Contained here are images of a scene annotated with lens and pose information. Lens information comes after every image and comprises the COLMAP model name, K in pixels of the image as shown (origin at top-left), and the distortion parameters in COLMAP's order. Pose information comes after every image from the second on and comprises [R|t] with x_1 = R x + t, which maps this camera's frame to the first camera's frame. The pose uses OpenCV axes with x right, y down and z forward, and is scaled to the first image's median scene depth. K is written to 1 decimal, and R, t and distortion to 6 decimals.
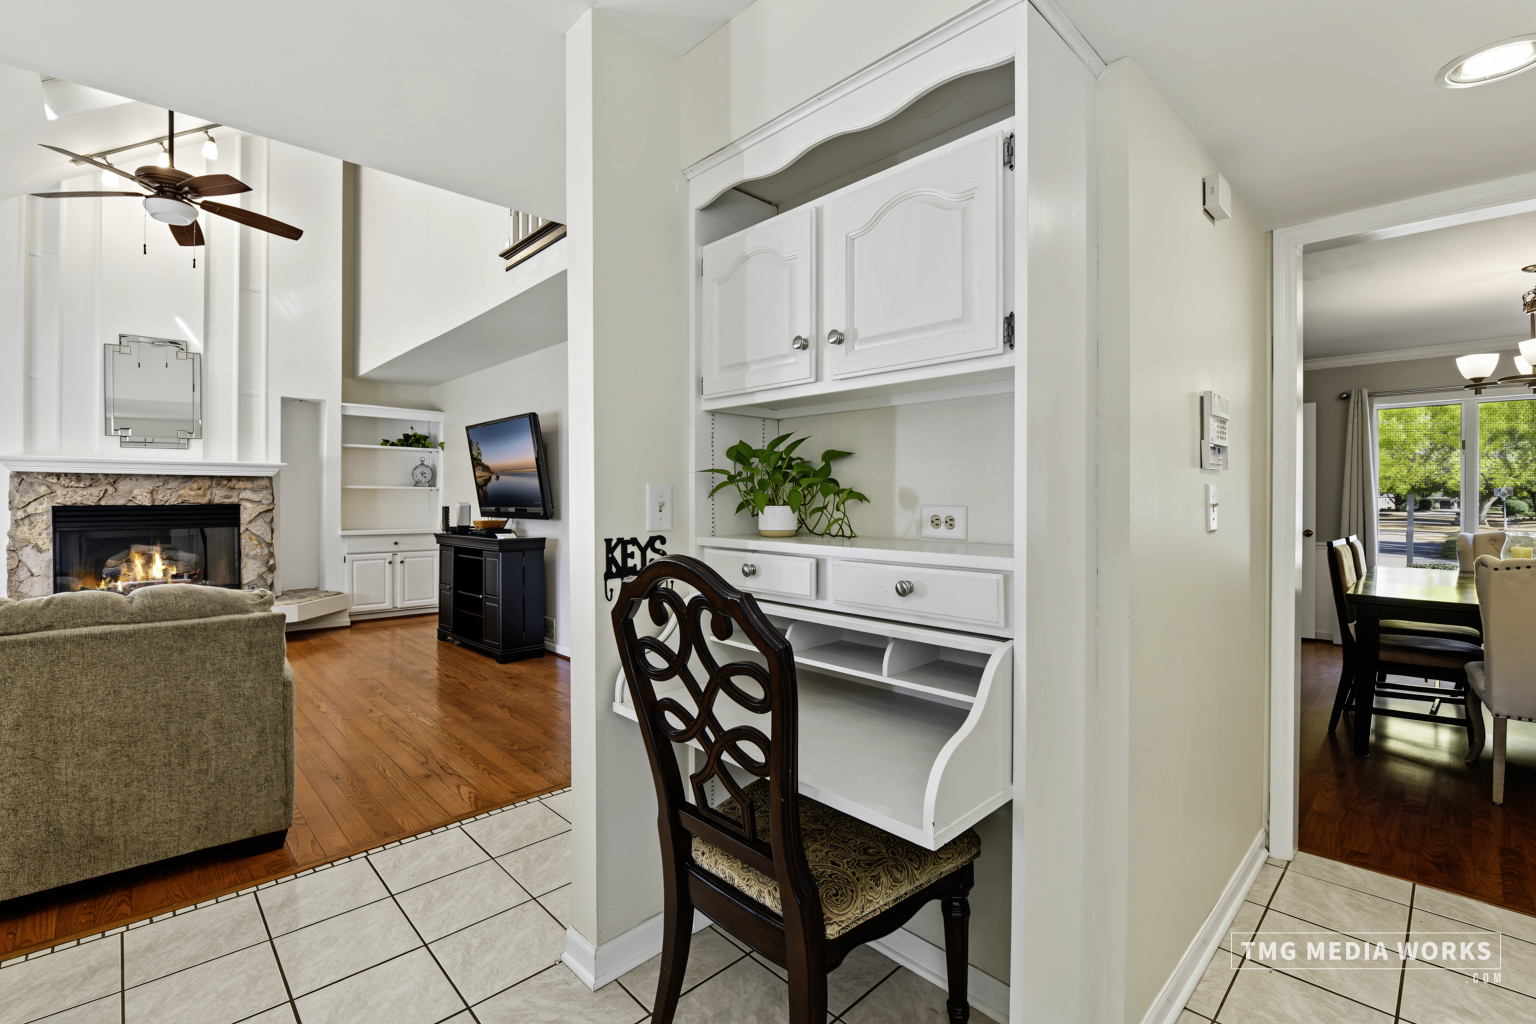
lens RADIAL K [[675.3, 0, 767.1], [0, 675.3, 503.1], [0, 0, 1]] dist [-0.015756, -0.002232]
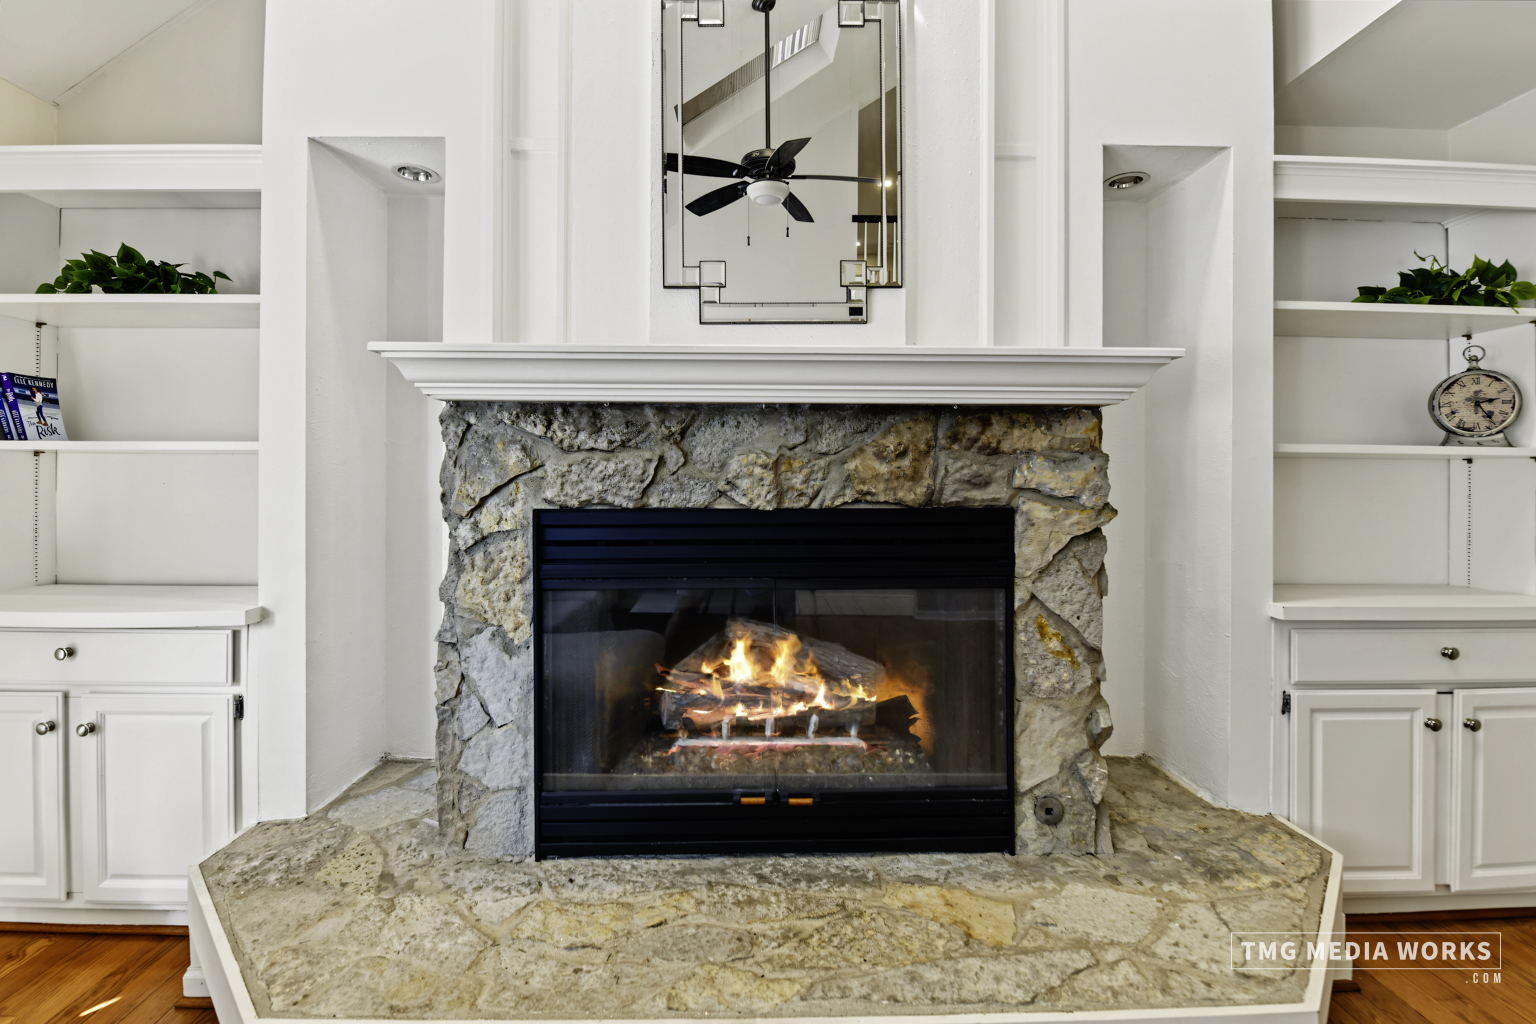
lens RADIAL K [[675.3, 0, 750.2], [0, 675.3, 488.7], [0, 0, 1]] dist [-0.015756, -0.002232]
pose [[0.733323, 0.003873, -0.679869, -0.701687], [-0.007855, 0.999965, -0.002775, -0.004803], [0.679835, 0.007375, 0.733328, 0.742571]]
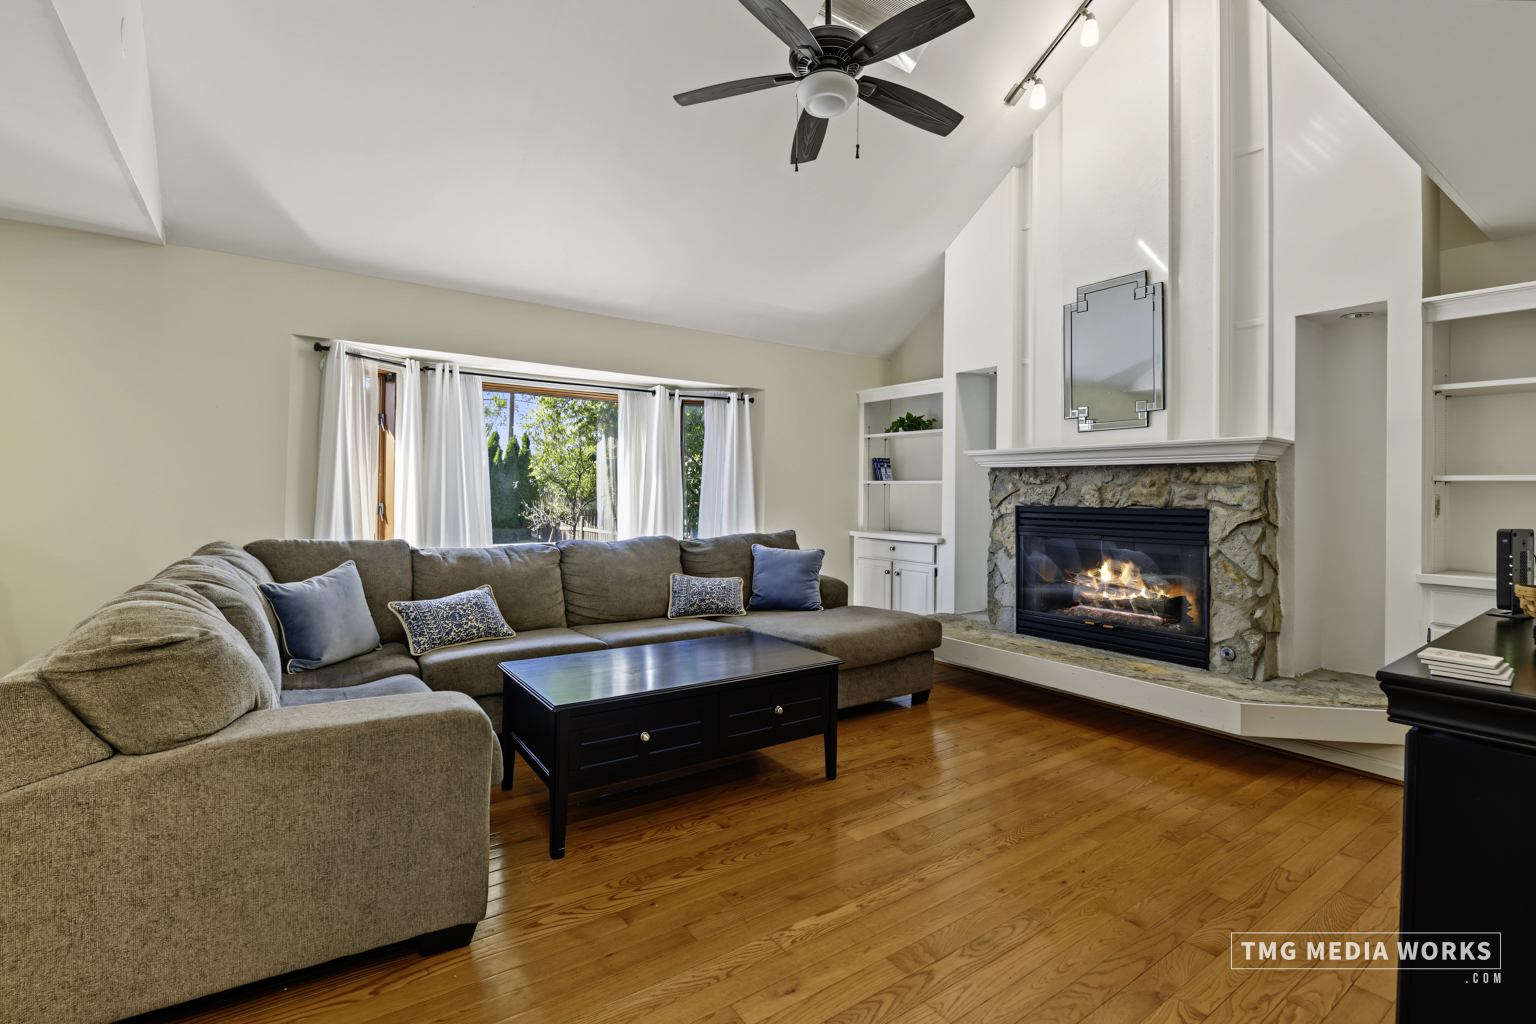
lens RADIAL K [[698.0, 0, 771.7], [0, 698.0, 479.8], [0, 0, 1]] dist [-0.004762, -0.001016]
pose [[-0.141115, -0.017046, -0.989846, -0.110059], [-0.016395, 0.999755, -0.014880, -0.009581], [0.989857, 0.014129, -0.141359, 0.720519]]
